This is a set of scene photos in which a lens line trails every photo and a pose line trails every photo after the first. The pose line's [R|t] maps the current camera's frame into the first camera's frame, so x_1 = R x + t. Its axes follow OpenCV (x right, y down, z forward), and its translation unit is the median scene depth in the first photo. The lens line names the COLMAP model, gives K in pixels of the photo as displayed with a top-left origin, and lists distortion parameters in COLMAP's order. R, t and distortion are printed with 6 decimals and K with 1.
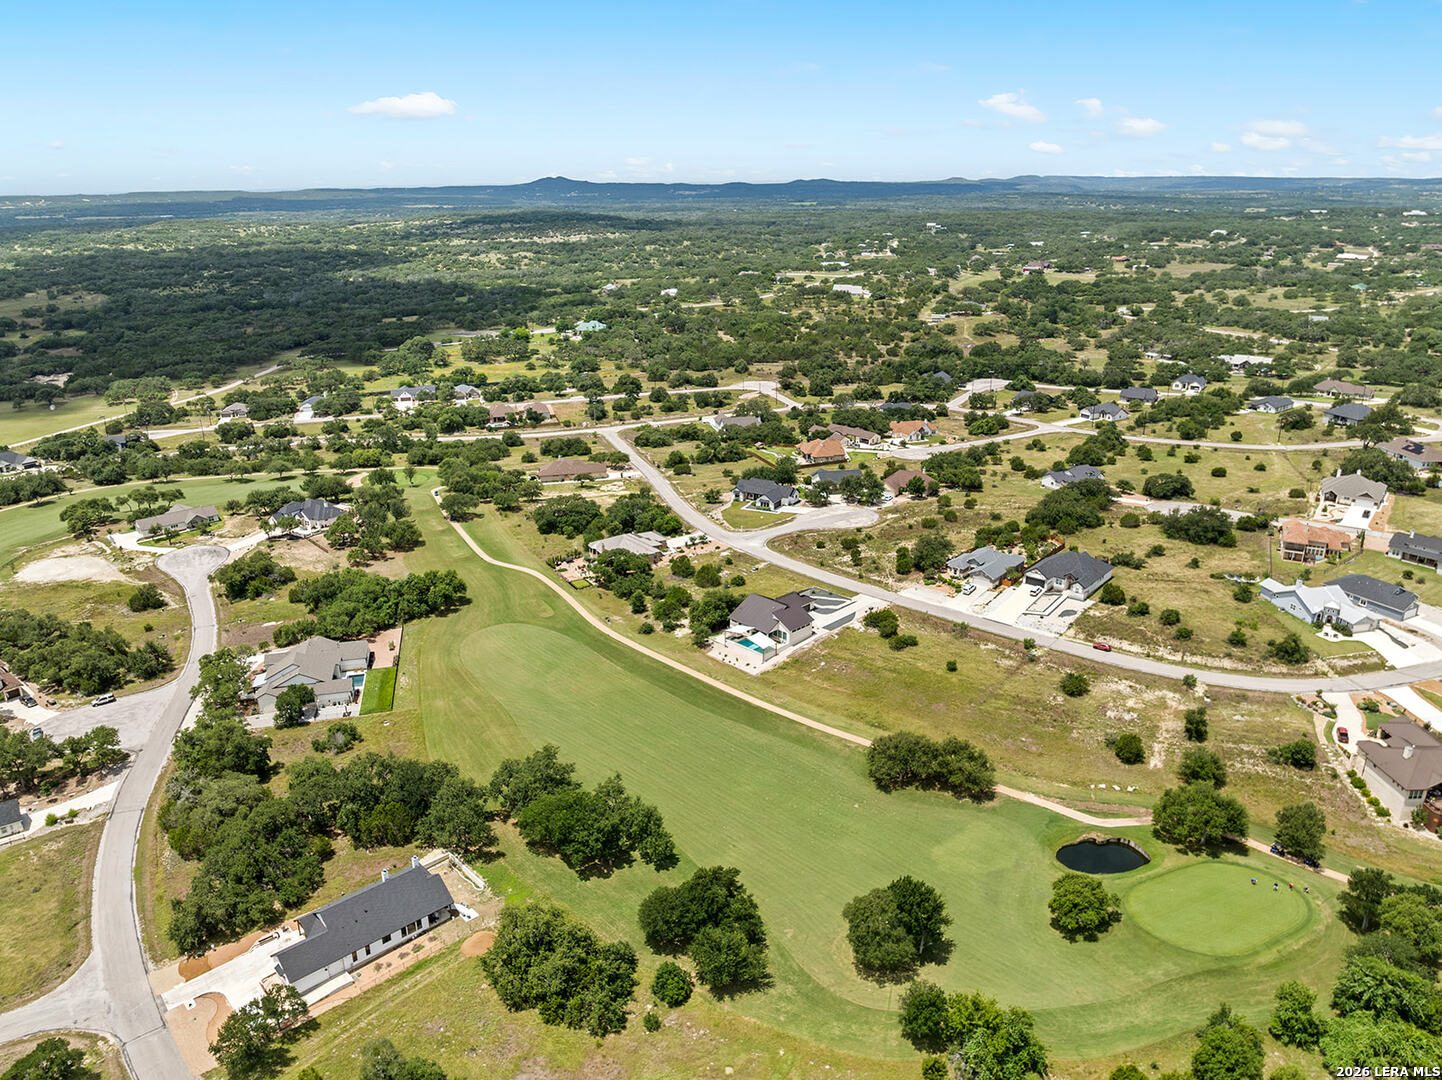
lens RADIAL K [[1032.6, 0, 721.0], [0, 1032.6, 540.0], [0, 0, 1]] dist [-0.030757, -0.004692]
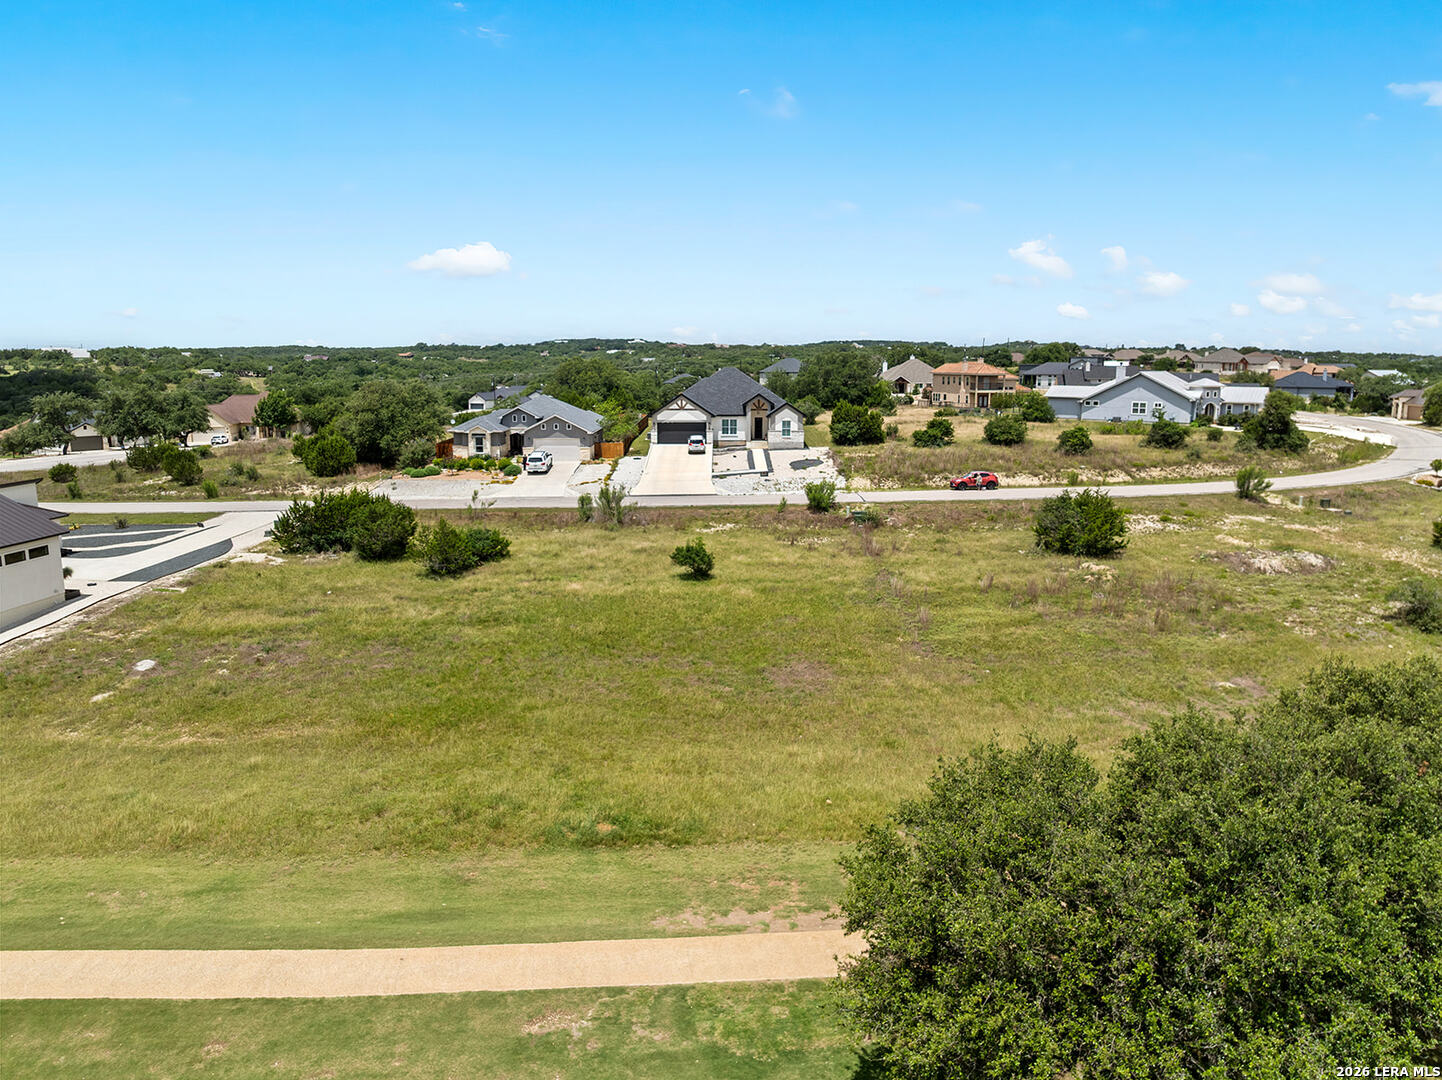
lens RADIAL K [[1014.6, 0, 721.0], [0, 1014.6, 540.0], [0, 0, 1]] dist [-0.033331, 0.002420]
pose [[0.766131, -0.107924, 0.633558, 0.060449], [0.211216, 0.973323, -0.089611, 0.132434], [-0.606985, 0.202471, 0.768489, 0.744775]]
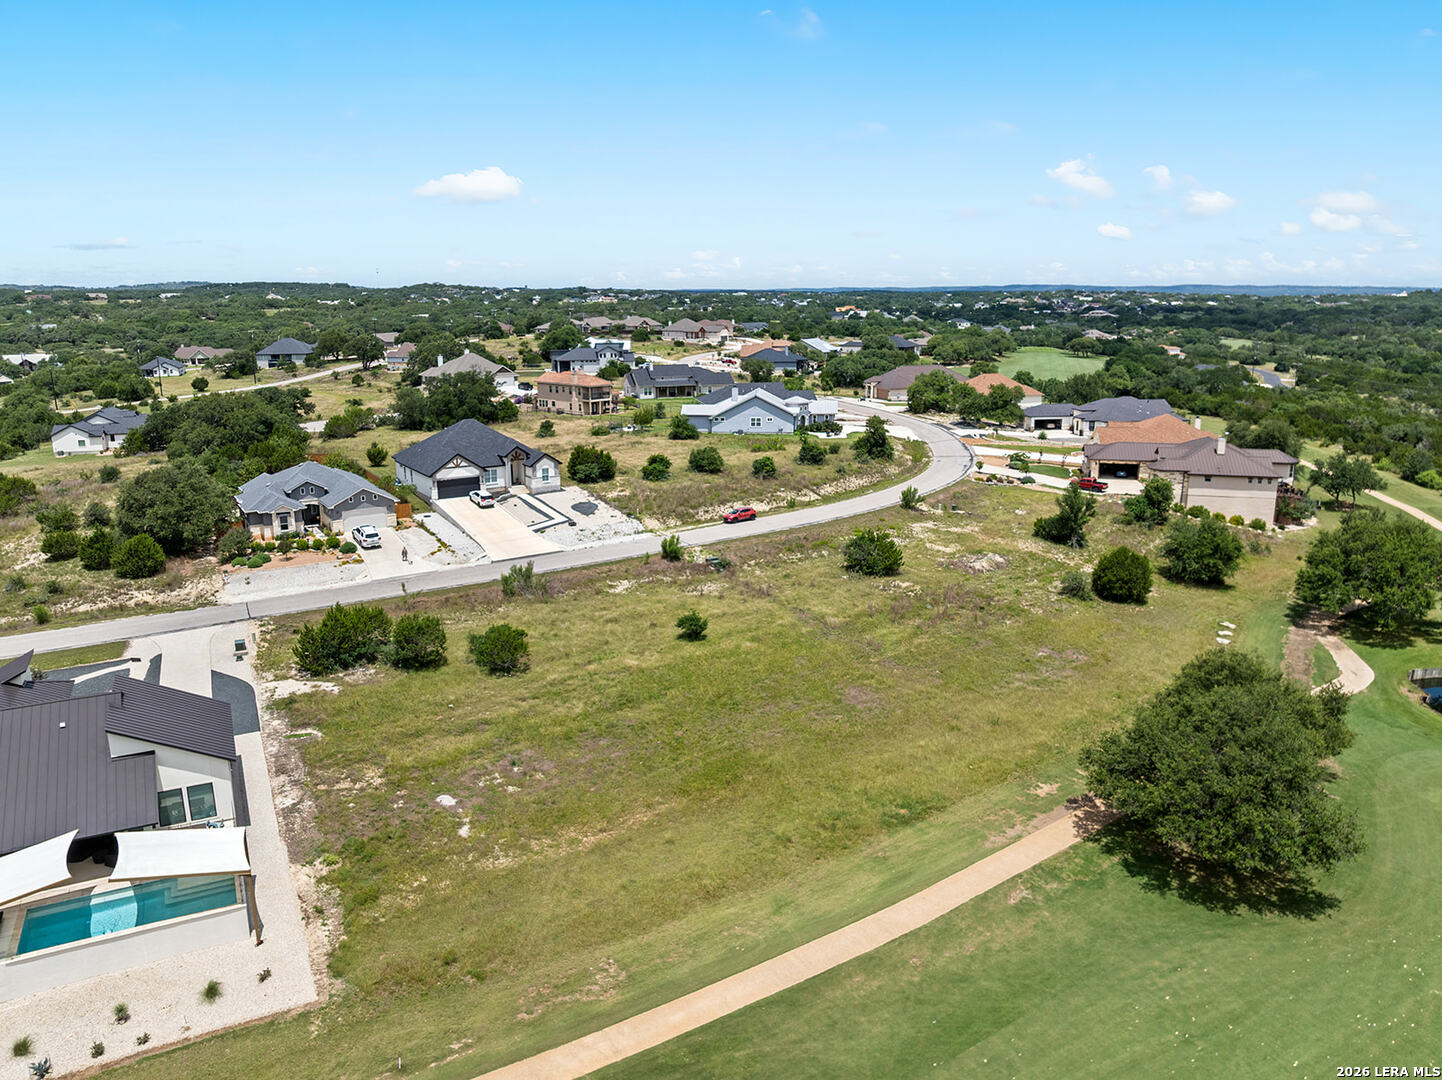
lens RADIAL K [[1022.3, 0, 721.0], [0, 1022.3, 540.0], [0, 0, 1]] dist [-0.041579, 0.005584]
pose [[0.293062, -0.220905, 0.930223, -0.096887], [0.321601, 0.939025, 0.121677, 0.048950], [-0.900382, 0.263502, 0.346236, 0.804462]]
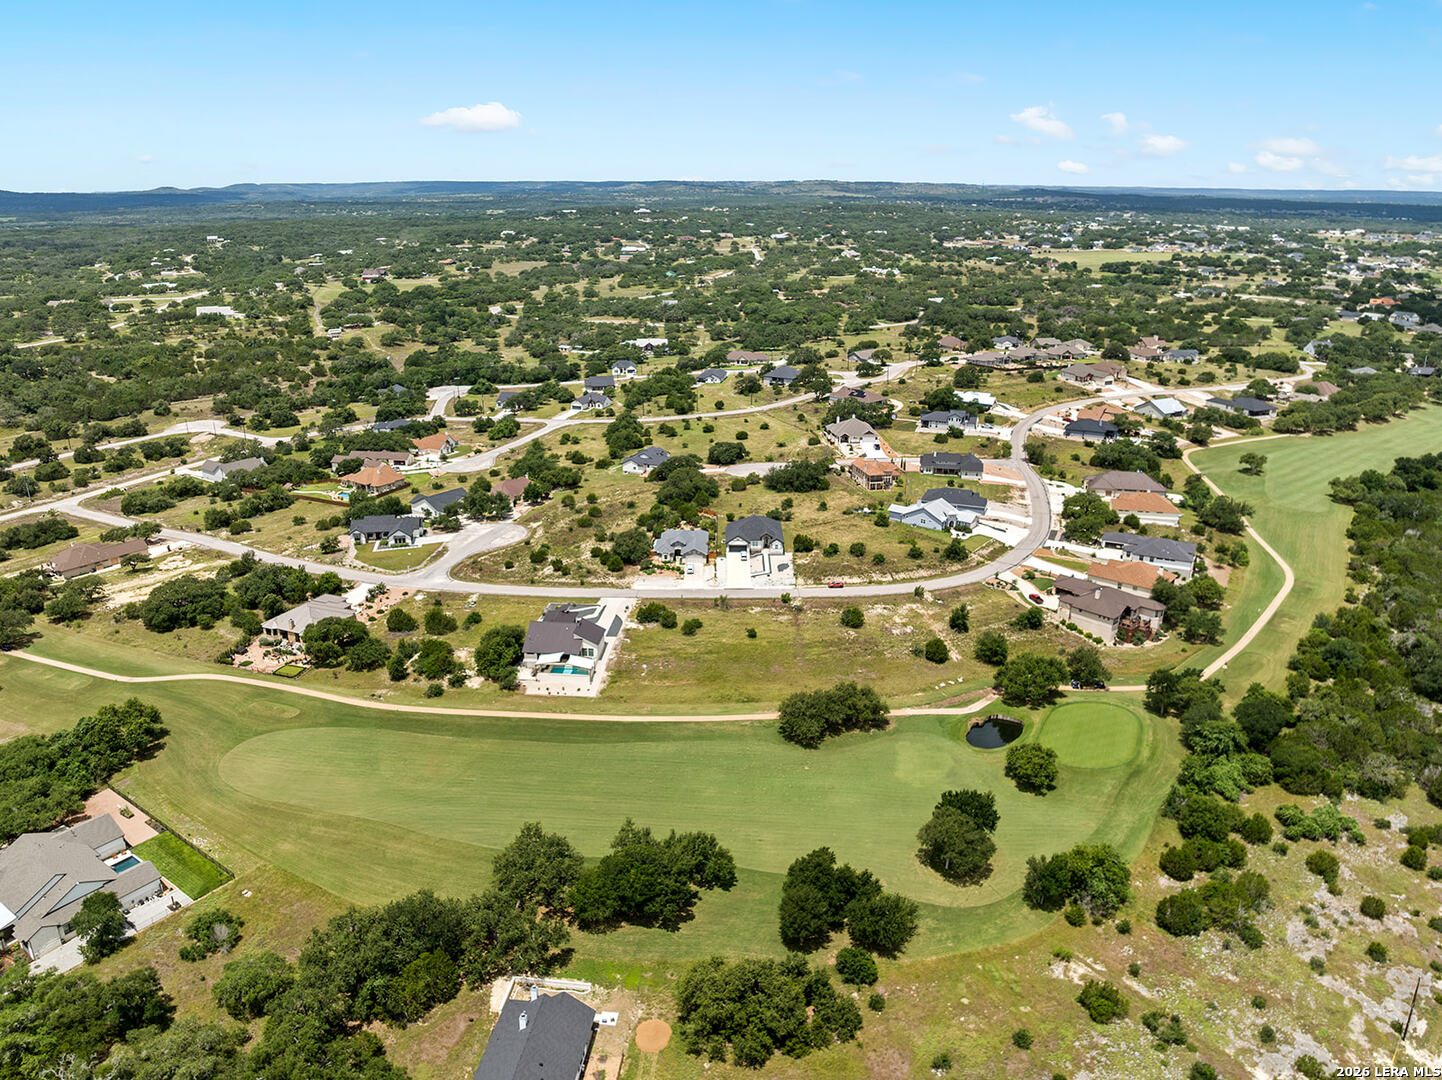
lens RADIAL K [[1019.2, 0, 723.9], [0, 1019.2, 579.4], [0, 0, 1]] dist [-0.028038, -0.007613]
pose [[0.762847, -0.230524, 0.604088, -0.408639], [0.210945, 0.971896, 0.104500, -0.048478], [-0.611201, 0.047712, 0.790036, 0.155324]]
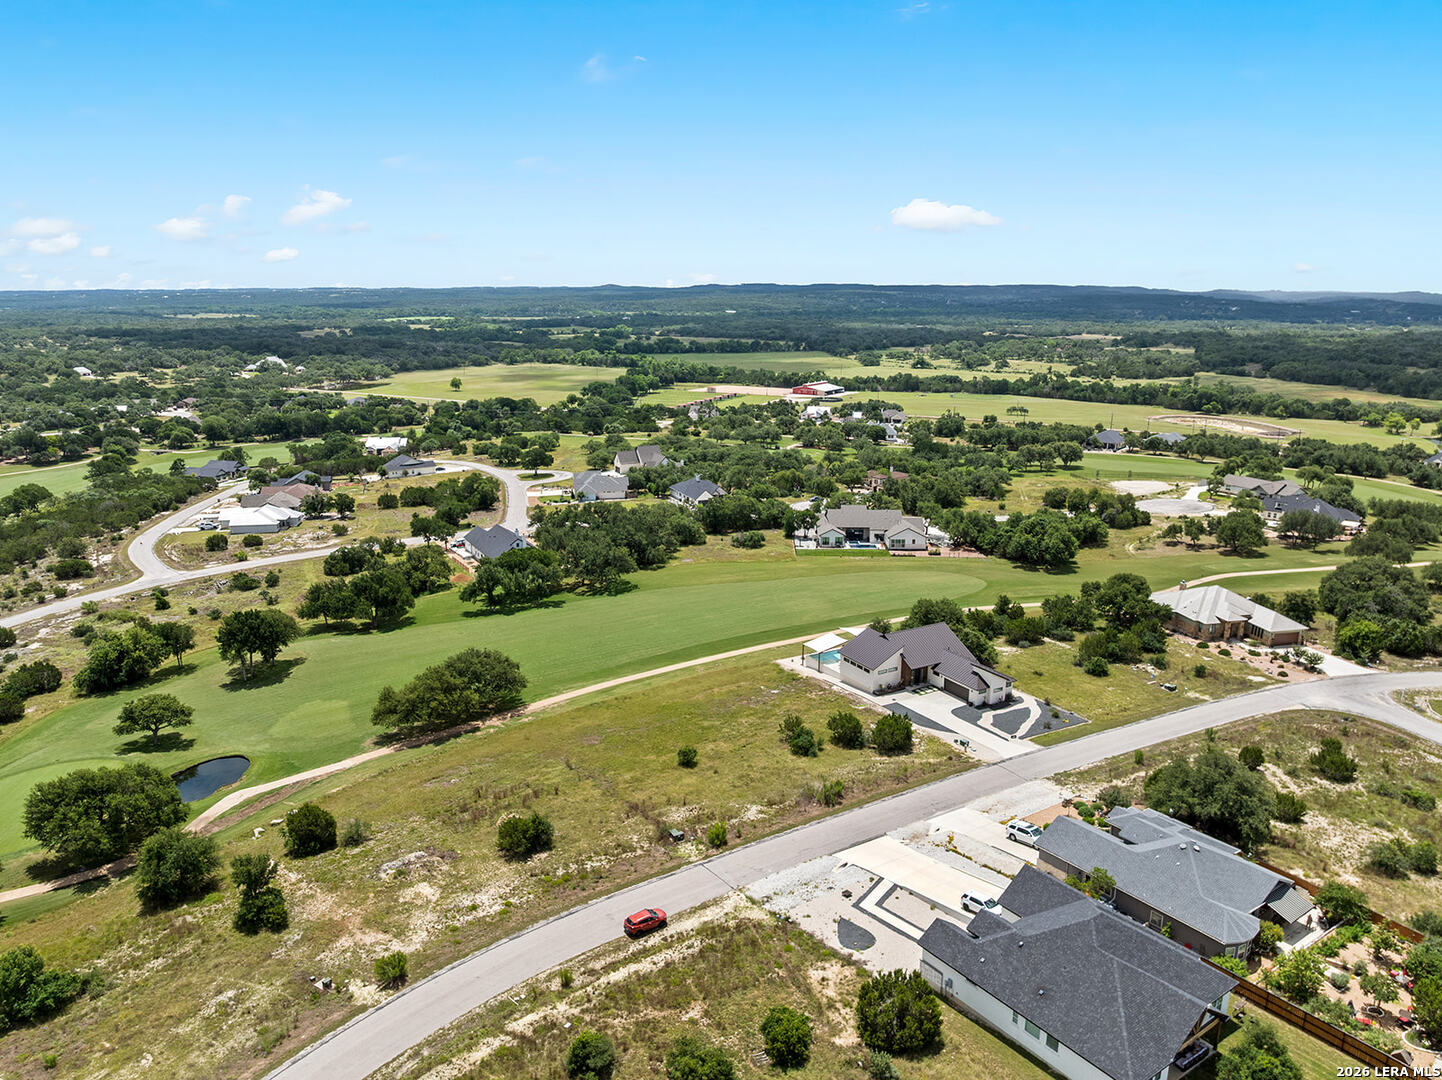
lens RADIAL K [[1011.8, 0, 721.0], [0, 1011.8, 540.0], [0, 0, 1]] dist [-0.051451, 0.020201]
pose [[-0.241851, 0.238917, -0.940440, 0.662481], [-0.326829, 0.892519, 0.310792, -0.148560], [0.913614, 0.382528, -0.137771, 0.982725]]
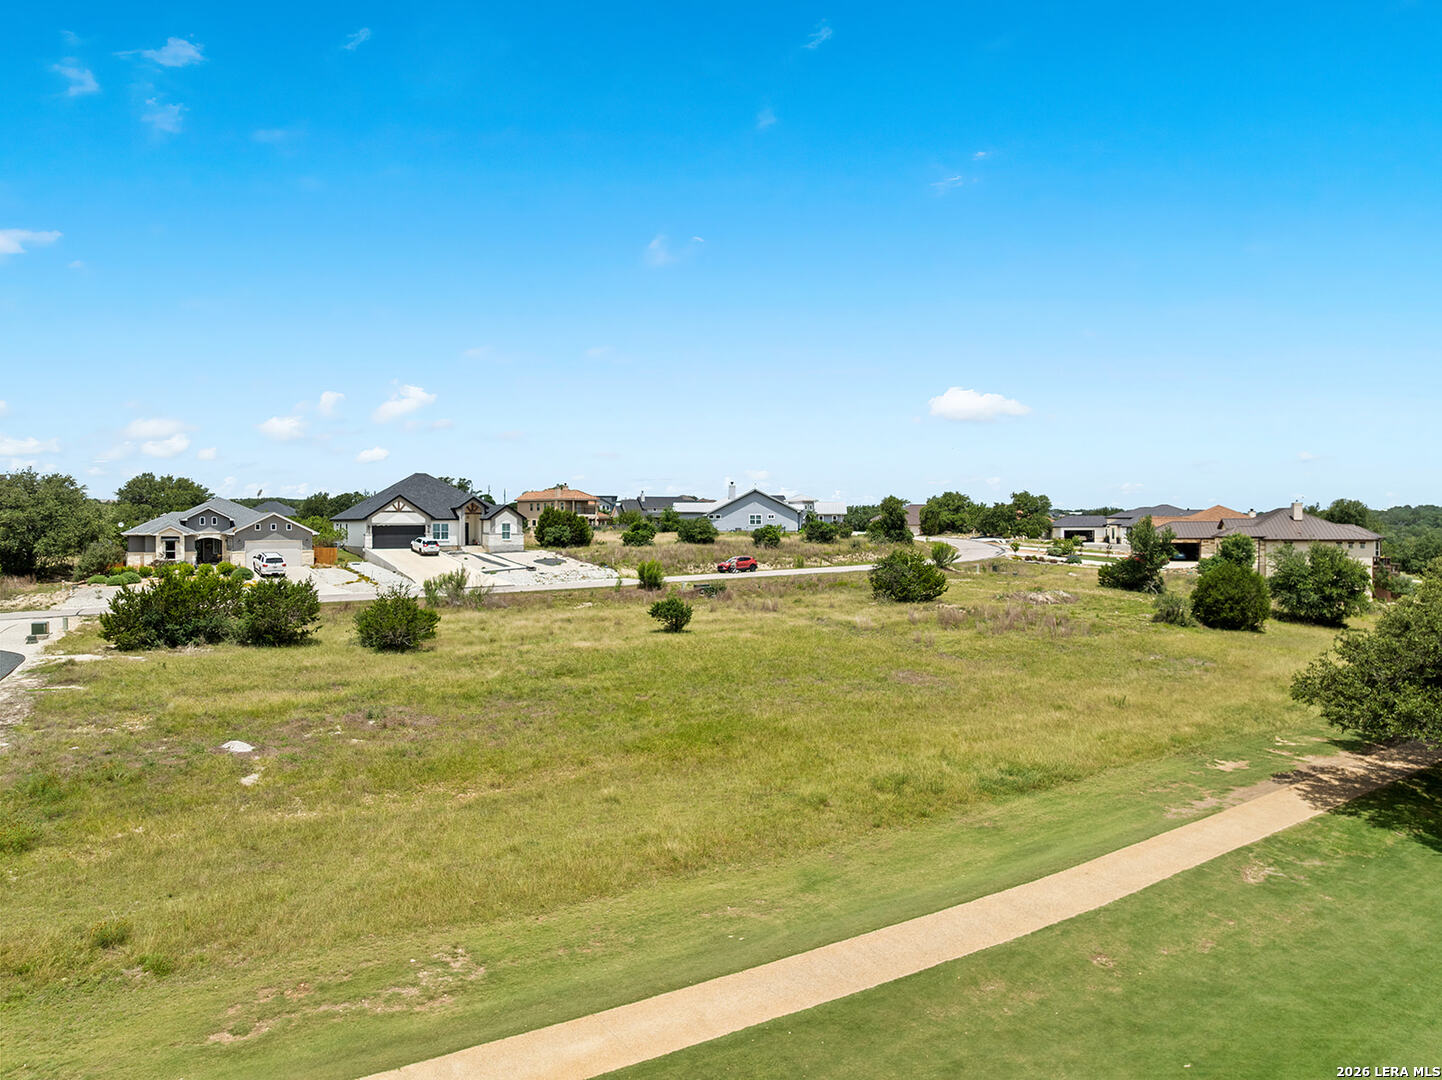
lens RADIAL K [[1011.8, 0, 721.0], [0, 1011.8, 540.0], [0, 0, 1]] dist [-0.051451, 0.020201]
pose [[0.292118, -0.011752, 0.956310, -0.018846], [0.318762, 0.943946, -0.085770, 0.121653], [-0.901697, 0.329890, 0.279490, 0.853458]]
